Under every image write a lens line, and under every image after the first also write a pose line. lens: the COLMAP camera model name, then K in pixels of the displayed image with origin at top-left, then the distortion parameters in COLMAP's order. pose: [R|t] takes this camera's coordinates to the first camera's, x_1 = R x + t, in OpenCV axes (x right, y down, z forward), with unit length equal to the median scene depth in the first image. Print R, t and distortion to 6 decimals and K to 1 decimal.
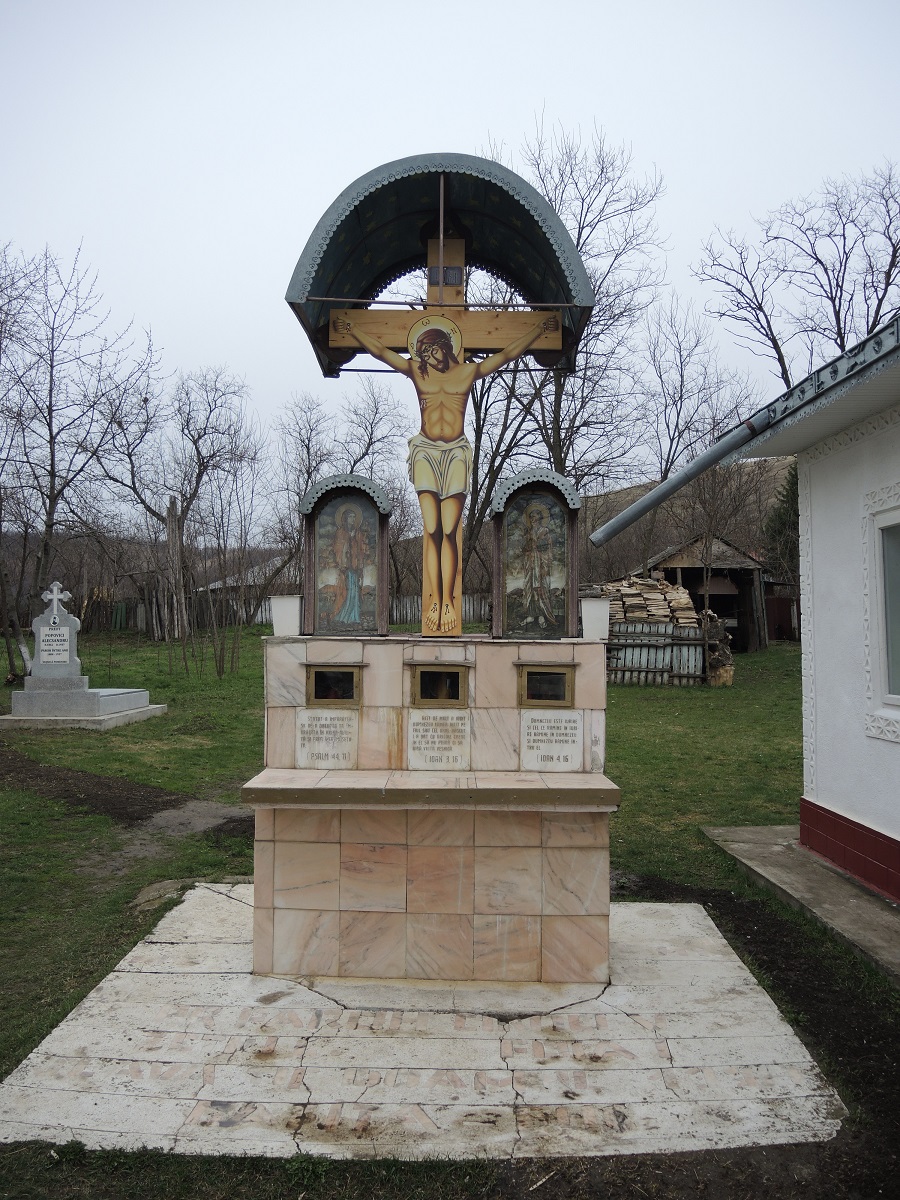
lens RADIAL K [[999.2, 0, 448.5], [0, 999.2, 598.0], [0, 0, 1]] dist [-0.067862, 0.017691]
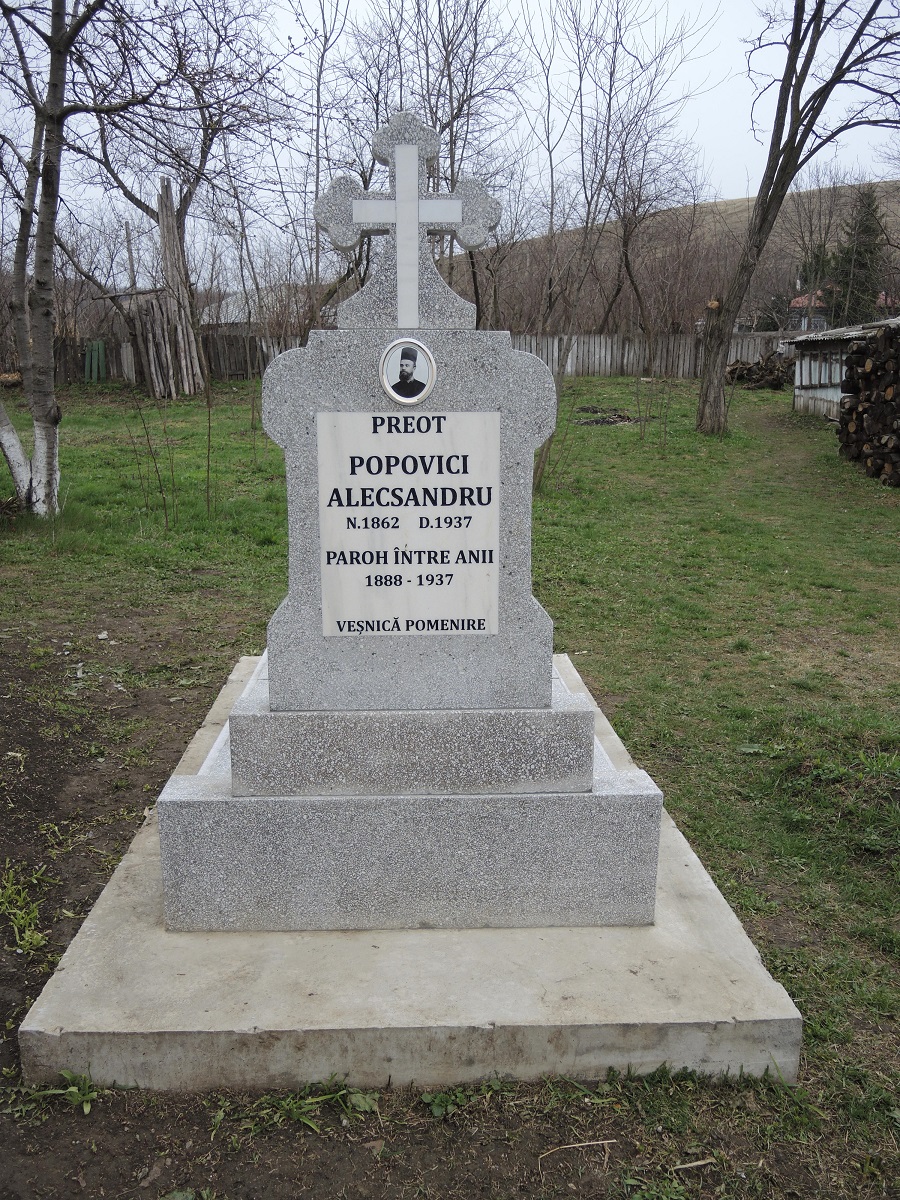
lens RADIAL K [[999.2, 0, 451.2], [0, 999.2, 600.8], [0, 0, 1]] dist [-0.067862, 0.017691]
pose [[0.997402, 0.000065, 0.072036, -0.136726], [-0.017885, 0.968914, 0.246750, 0.006584], [-0.069781, -0.247398, 0.966398, 0.286488]]
